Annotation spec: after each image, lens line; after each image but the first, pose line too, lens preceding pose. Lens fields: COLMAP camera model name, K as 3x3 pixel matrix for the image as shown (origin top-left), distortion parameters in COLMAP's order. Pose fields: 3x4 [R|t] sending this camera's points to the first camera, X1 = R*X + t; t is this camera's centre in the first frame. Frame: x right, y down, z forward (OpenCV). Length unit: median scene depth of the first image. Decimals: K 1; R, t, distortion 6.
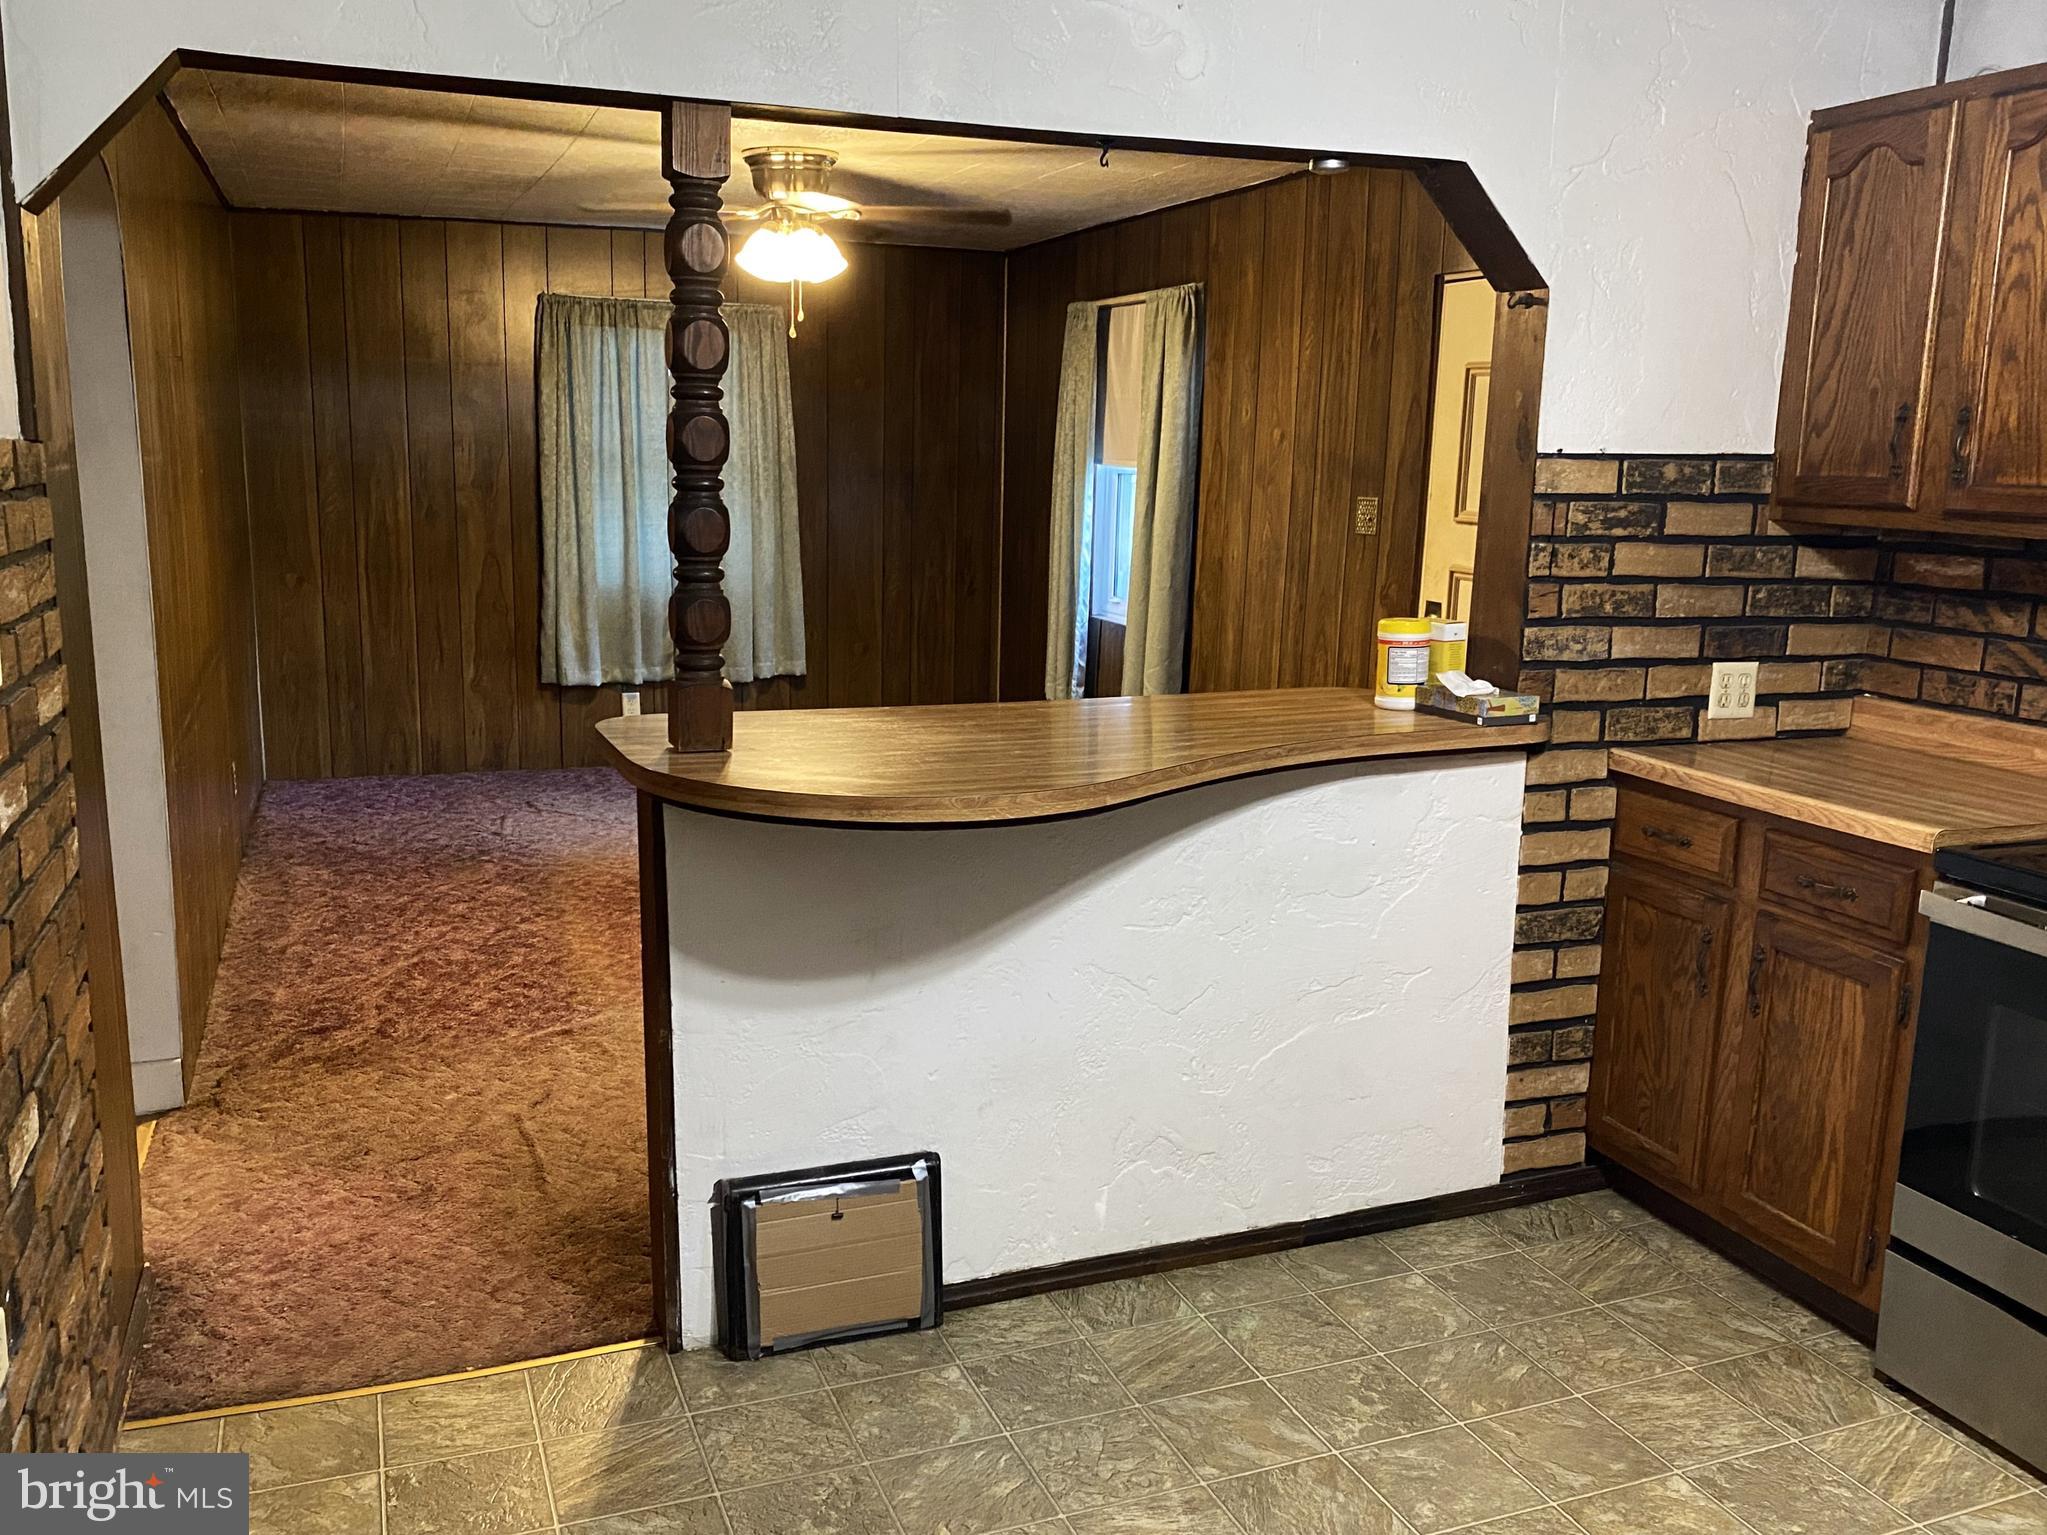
lens RADIAL K [[1780.6, 0, 1021.6], [0, 1780.6, 802.0], [0, 0, 1]] dist [0.058494, -0.248473]
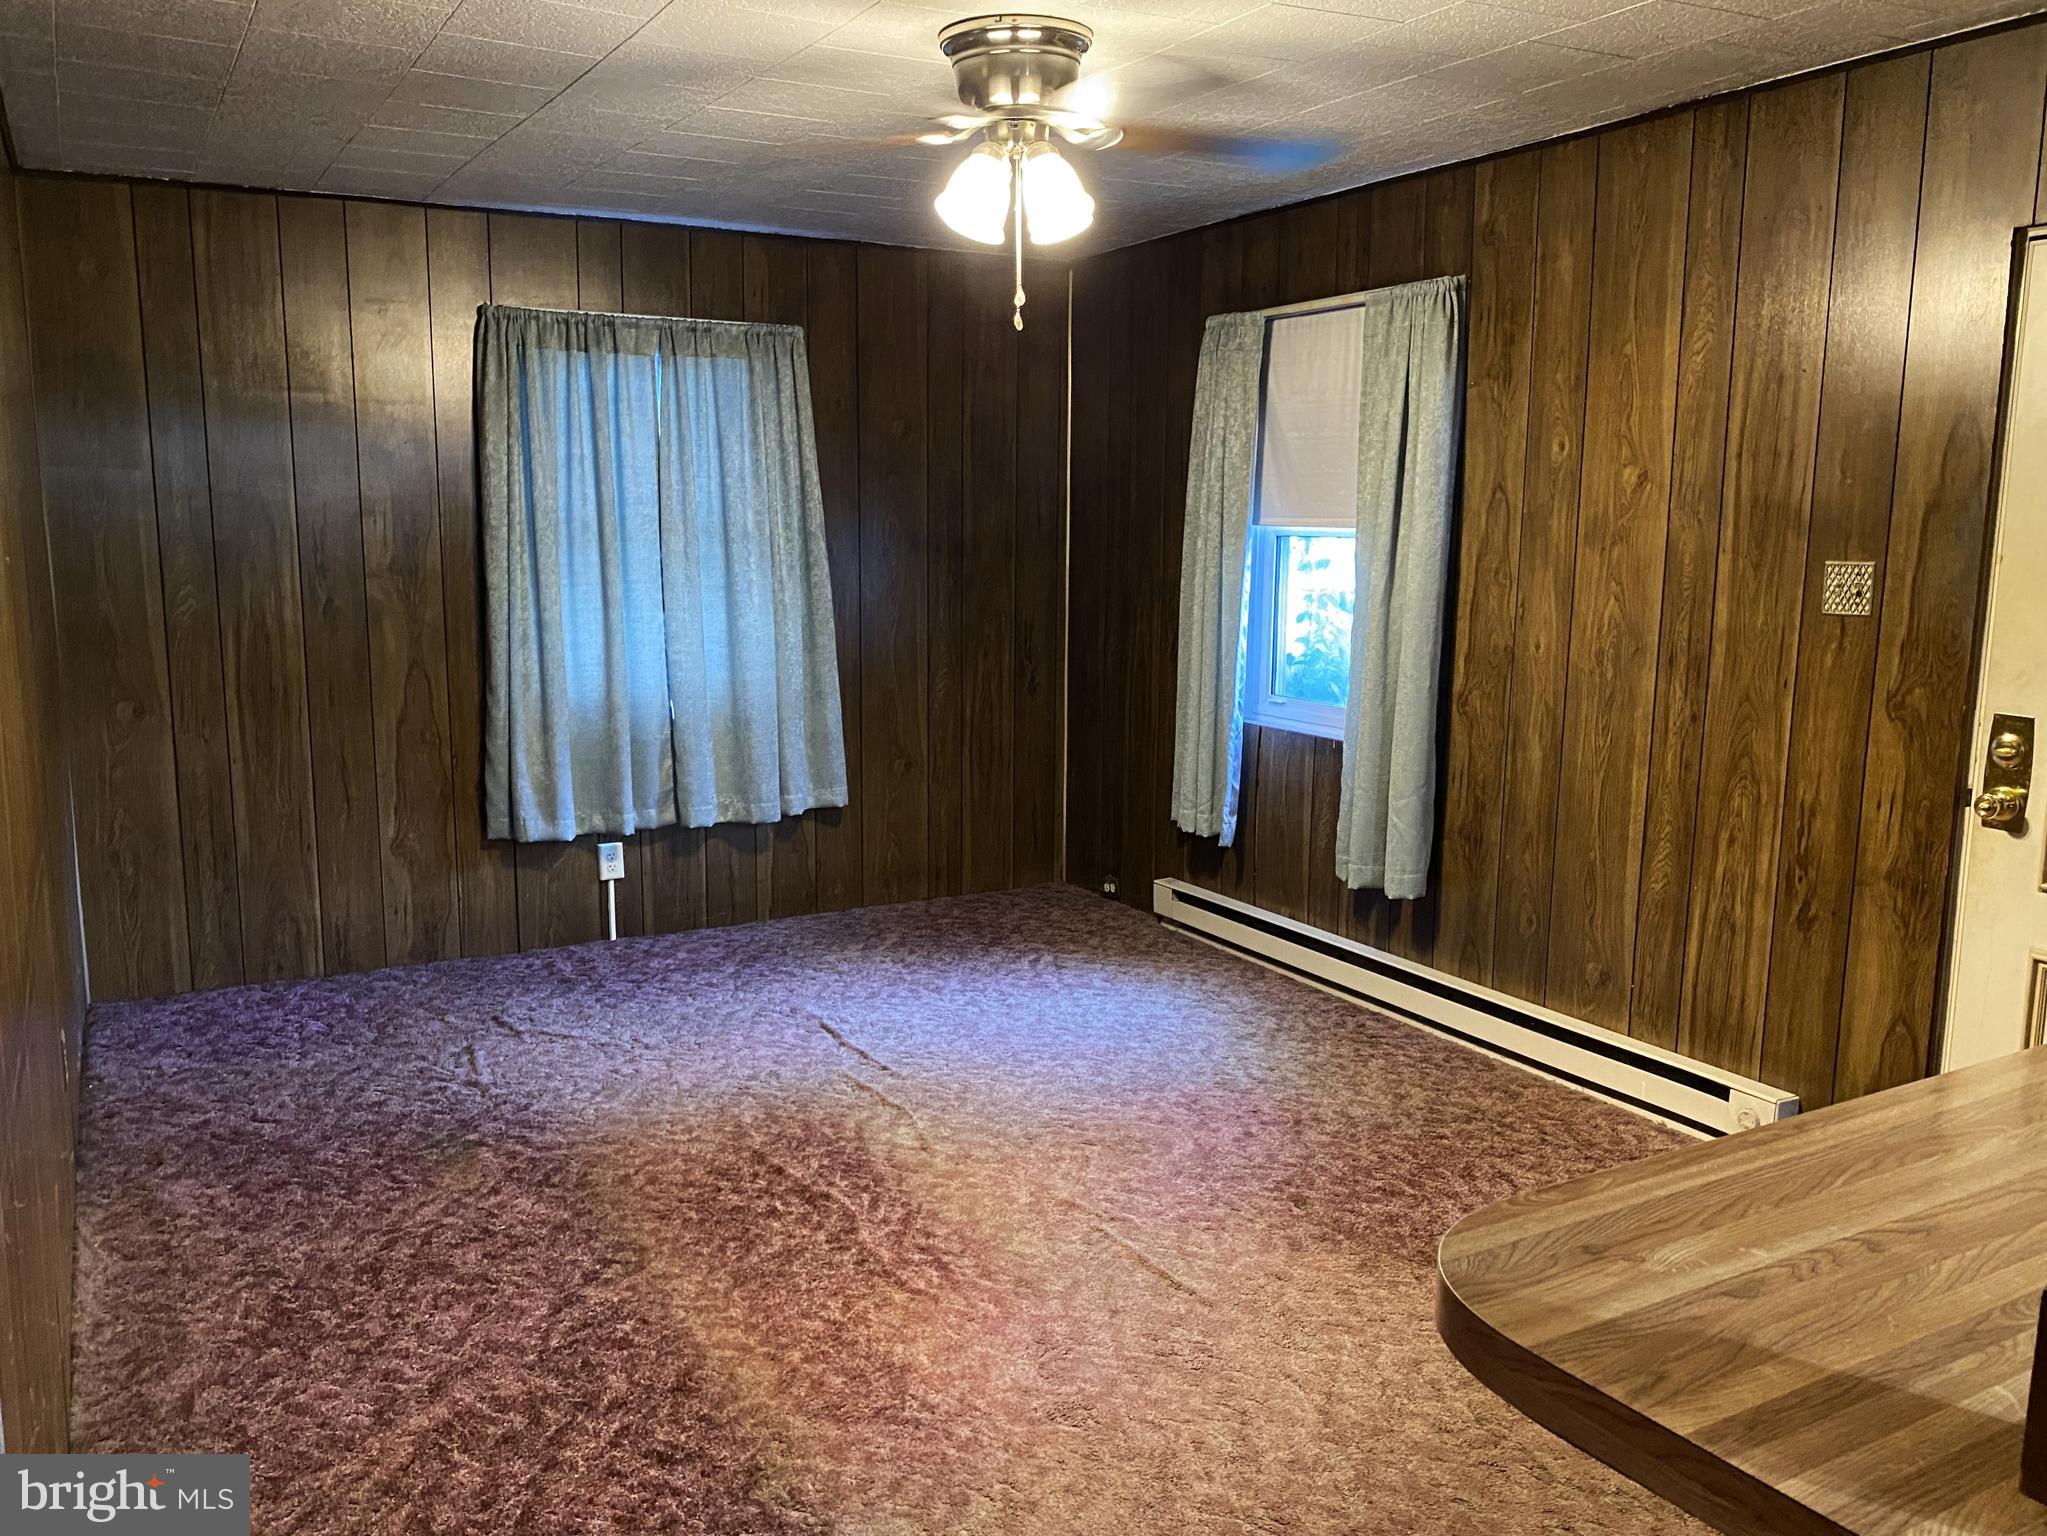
lens RADIAL K [[1636.7, 0, 1023.5], [0, 1636.7, 768.0], [0, 0, 1]] dist [-0.016216, 0.001896]
pose [[0.986985, -0.040950, 0.155513, -0.163312], [0.047769, 0.998043, -0.040363, -0.060364], [-0.153556, 0.047266, 0.987009, 0.322853]]
